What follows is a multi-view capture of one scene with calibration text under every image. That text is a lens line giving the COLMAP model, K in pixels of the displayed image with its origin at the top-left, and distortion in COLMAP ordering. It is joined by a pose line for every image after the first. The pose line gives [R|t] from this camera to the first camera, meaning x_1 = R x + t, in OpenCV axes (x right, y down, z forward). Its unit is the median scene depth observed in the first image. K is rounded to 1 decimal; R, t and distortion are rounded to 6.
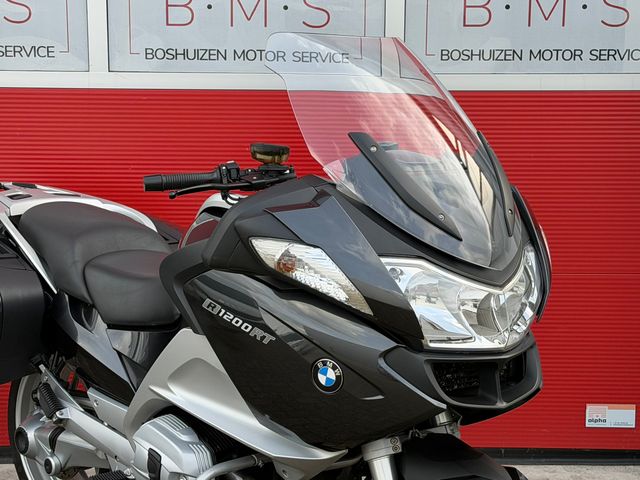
lens RADIAL K [[1336.7, 0, 320.0], [0, 1336.7, 250.8], [0, 0, 1]] dist [0.142788, 0.000000]
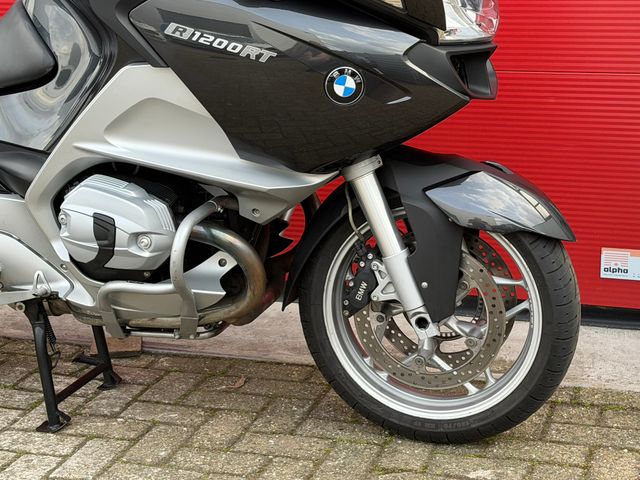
lens RADIAL K [[1336.7, 0, 322.6], [0, 1336.7, 250.0], [0, 0, 1]] dist [0.142788, 0.000000]
pose [[0.853896, -0.172058, 0.491179, -0.429644], [0.113167, 0.982573, 0.147455, 0.059629], [-0.507990, -0.070326, 0.858487, 0.182255]]
